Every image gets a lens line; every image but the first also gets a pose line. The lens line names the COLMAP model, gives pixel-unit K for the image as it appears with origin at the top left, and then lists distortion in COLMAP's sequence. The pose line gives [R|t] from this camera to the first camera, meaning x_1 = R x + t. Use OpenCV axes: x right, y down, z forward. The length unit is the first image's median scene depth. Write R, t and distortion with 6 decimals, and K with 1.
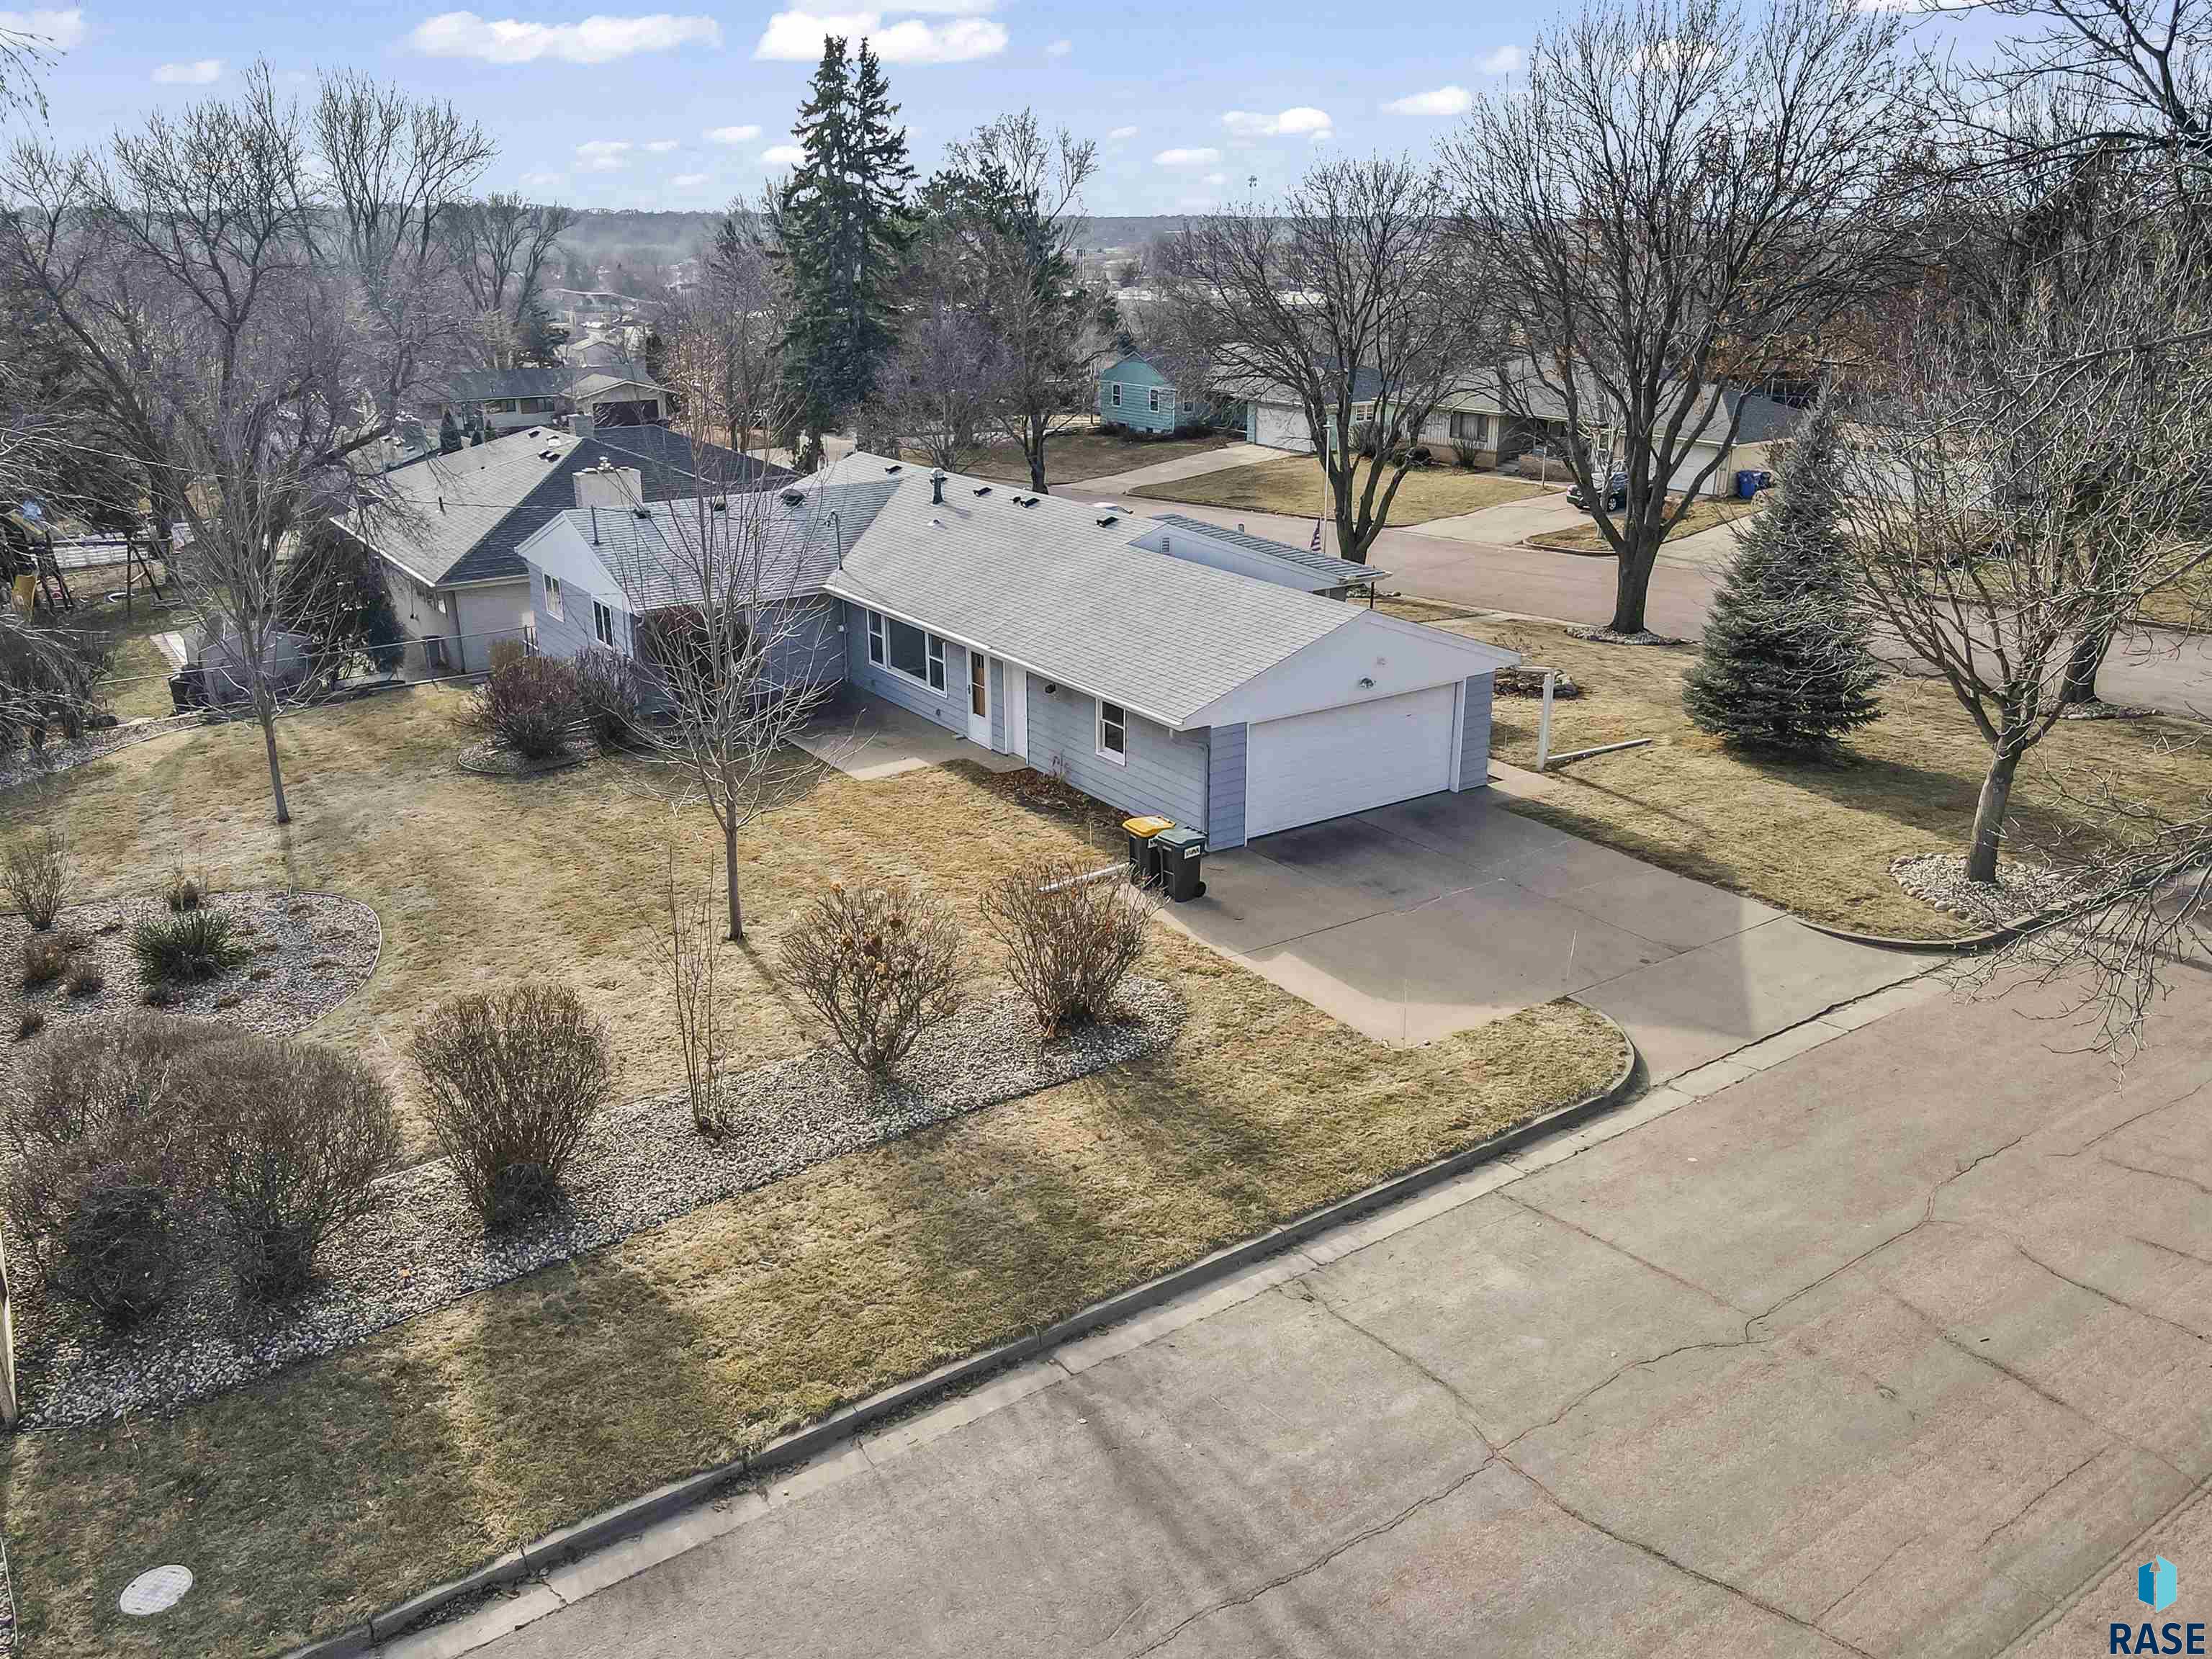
lens RADIAL K [[1667.5, 0, 1105.1], [0, 1667.5, 826.6], [0, 0, 1]] dist [0.020039, -0.004673]
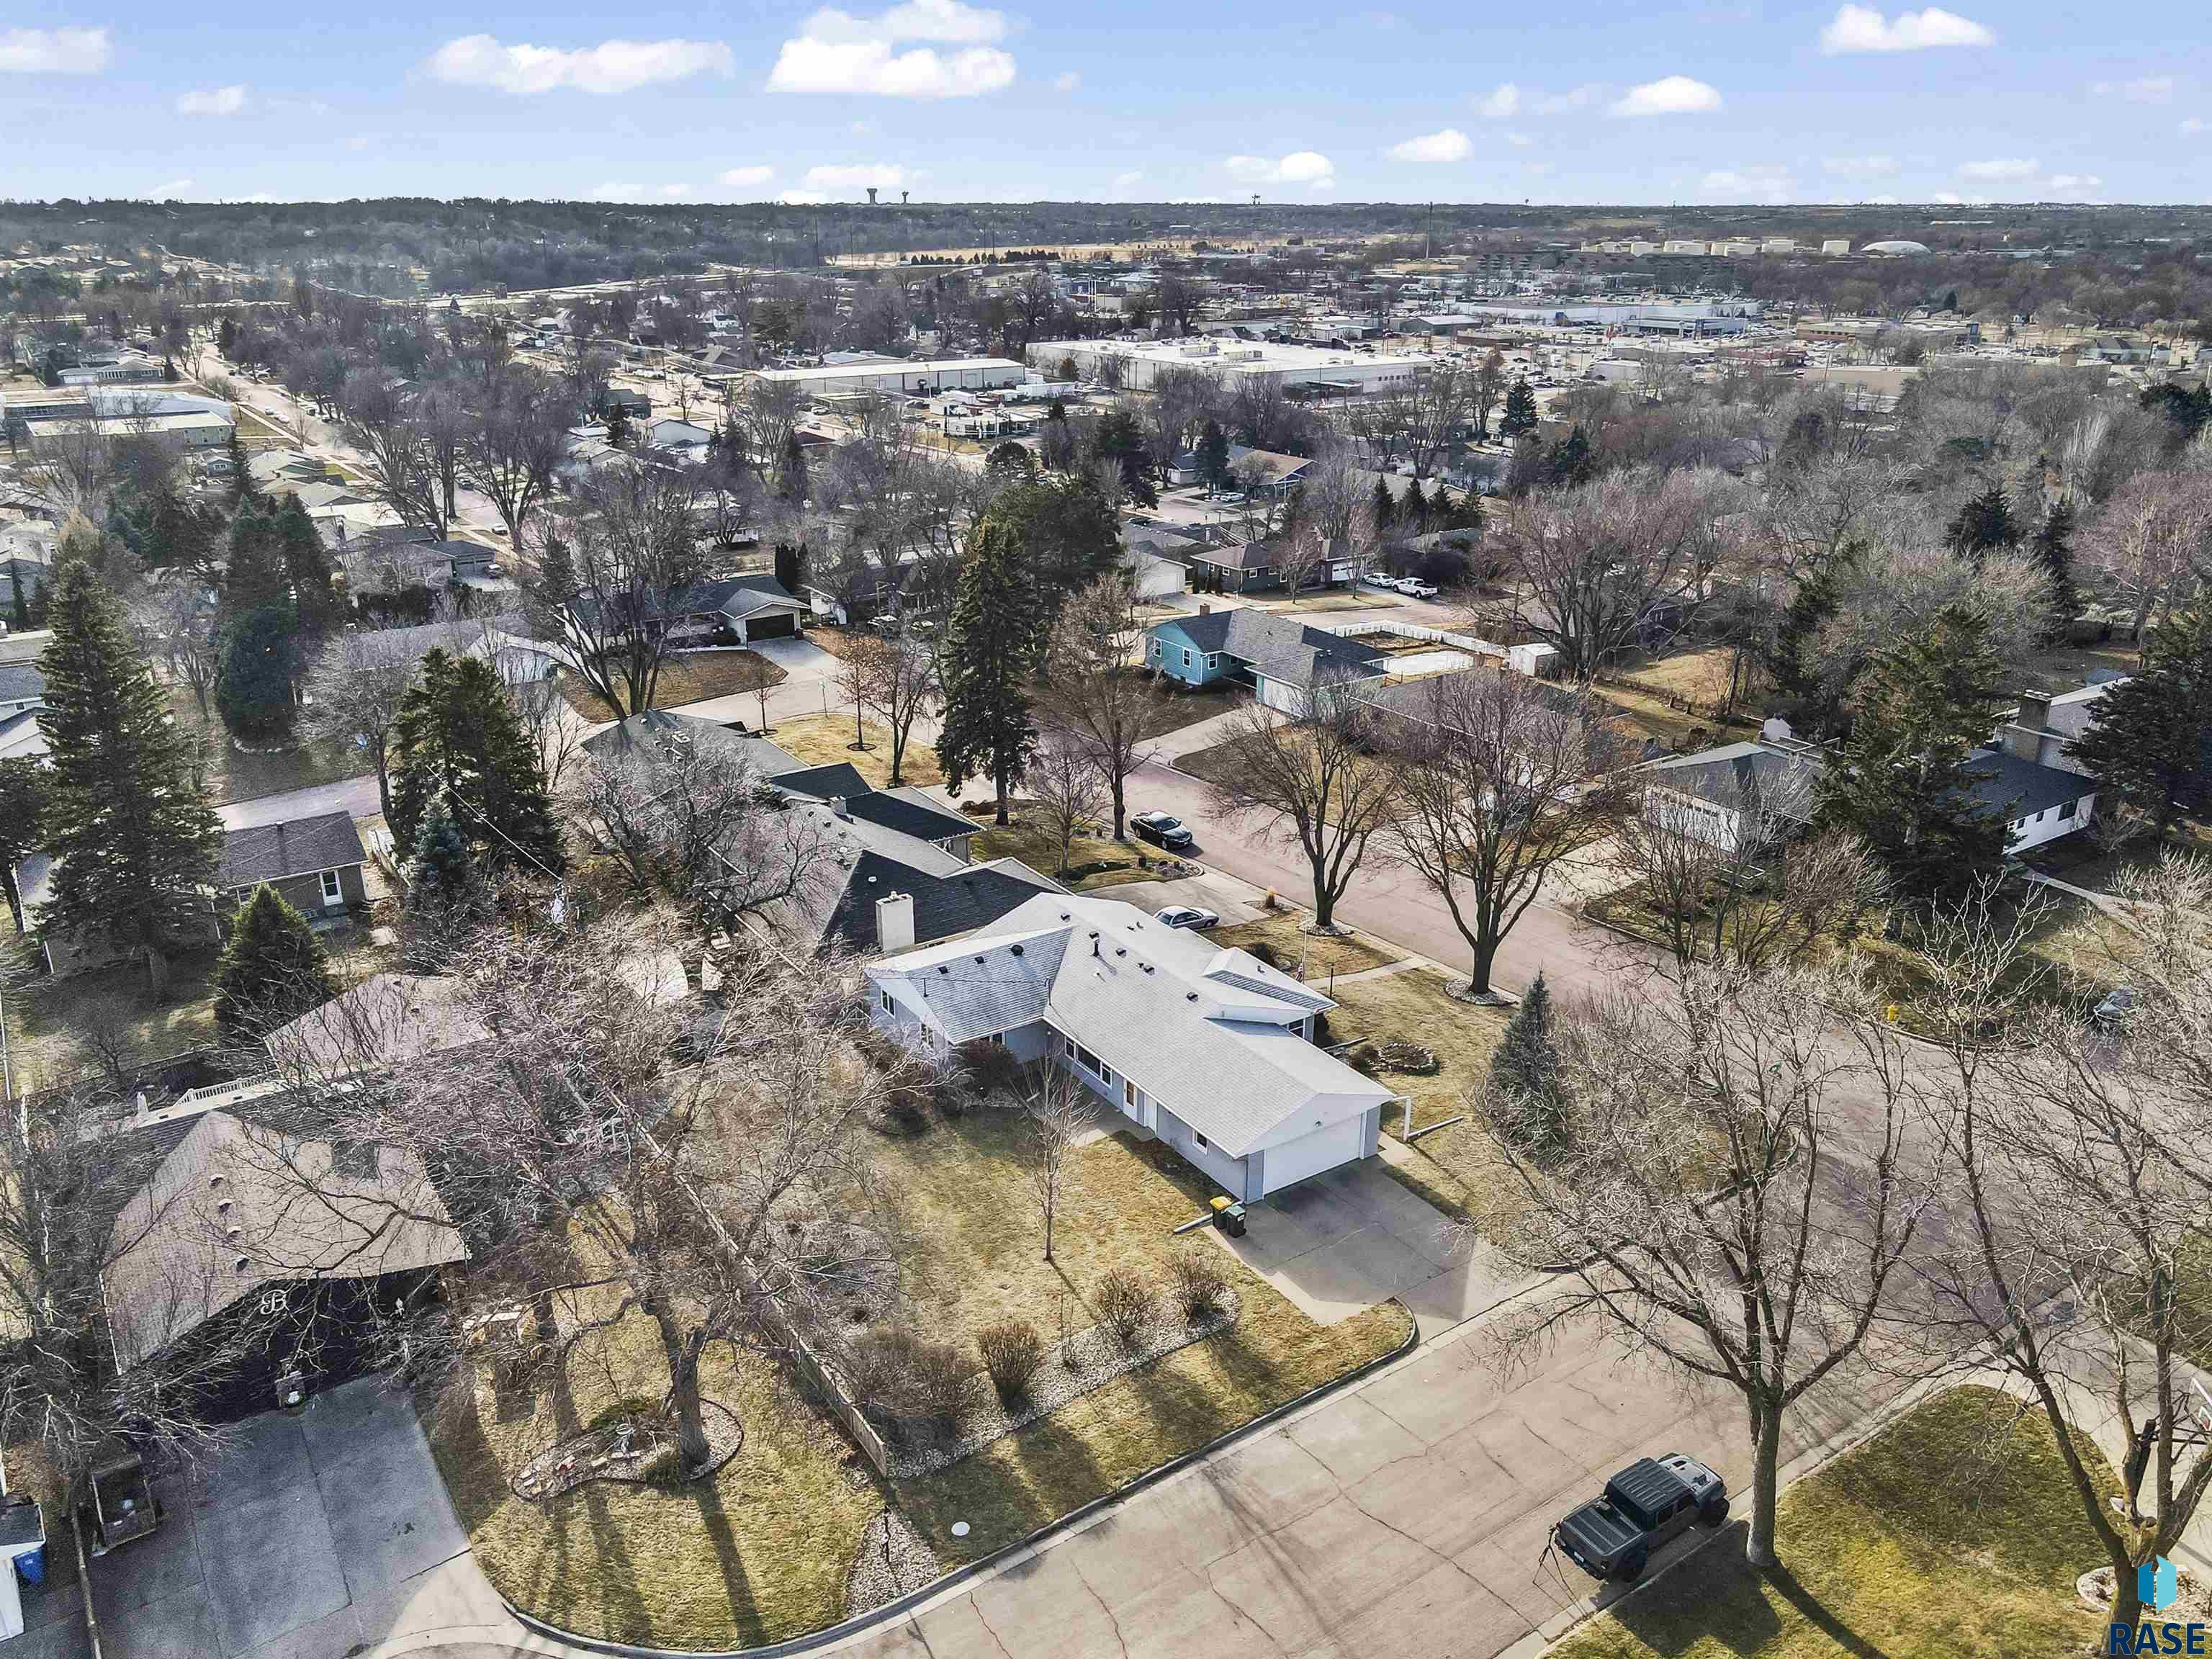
lens RADIAL K [[1667.5, 0, 1110.4], [0, 1667.5, 833.2], [0, 0, 1]] dist [0.020039, -0.004673]
pose [[0.999946, 0.008470, 0.005971, -0.173760], [-0.008642, 0.999528, 0.029485, -0.692602], [-0.005718, -0.029535, 0.999547, -1.535289]]
